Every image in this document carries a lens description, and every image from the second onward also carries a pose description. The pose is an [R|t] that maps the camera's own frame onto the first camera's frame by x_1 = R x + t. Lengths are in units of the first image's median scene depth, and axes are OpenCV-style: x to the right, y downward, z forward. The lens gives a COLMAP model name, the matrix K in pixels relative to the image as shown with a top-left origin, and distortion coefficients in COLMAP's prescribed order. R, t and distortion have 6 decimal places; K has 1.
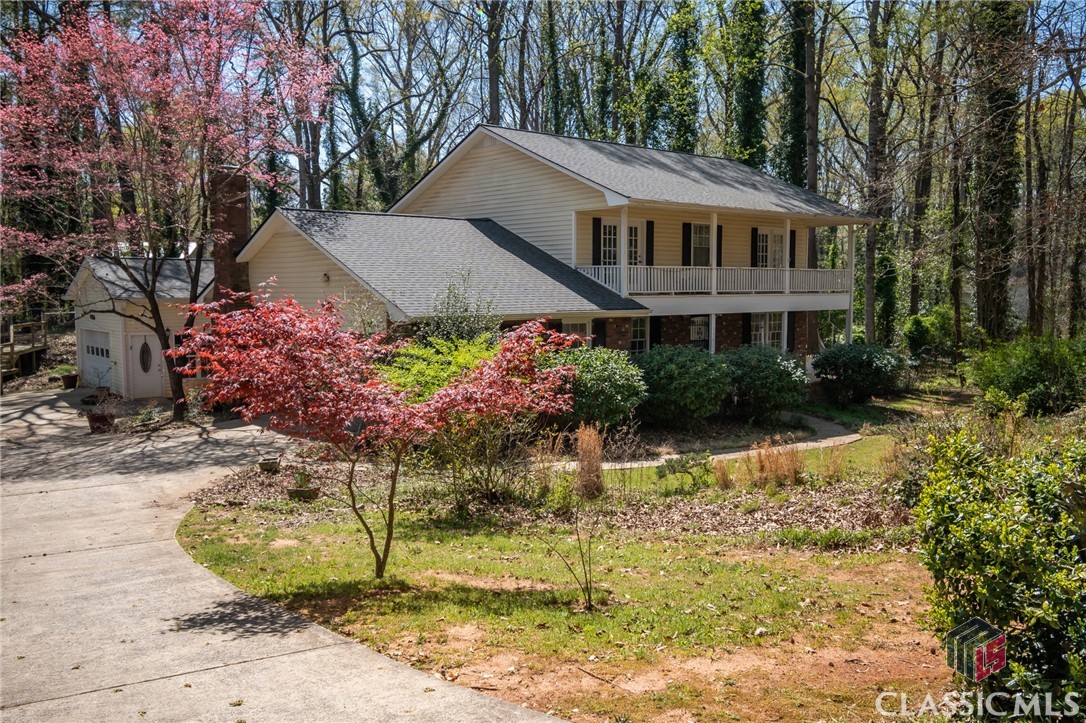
lens RADIAL K [[881.8, 0, 542.2], [0, 881.8, 364.6], [0, 0, 1]] dist [-0.004958, 0.002955]
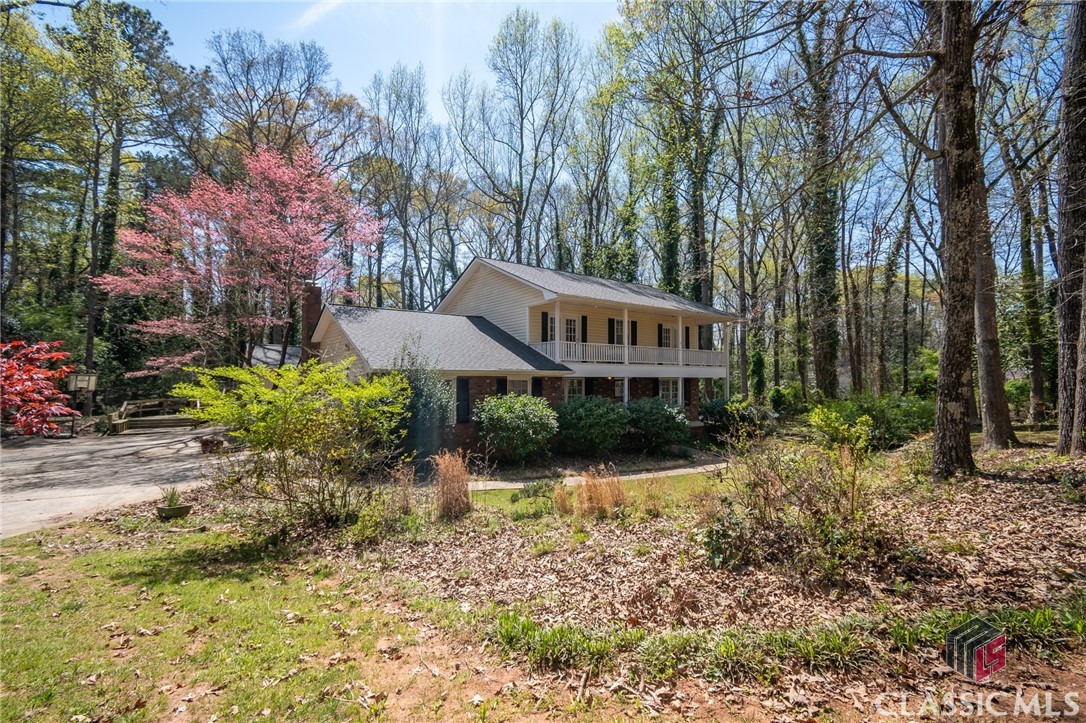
lens RADIAL K [[461.8, 0, 545.5], [0, 461.8, 366.0], [0, 0, 1]] dist [-0.000015, -0.000388]
pose [[0.996969, 0.001747, -0.077781, 0.124135], [-0.010871, 0.993068, -0.117037, 0.015635], [0.077037, 0.117527, 0.990077, 0.236928]]
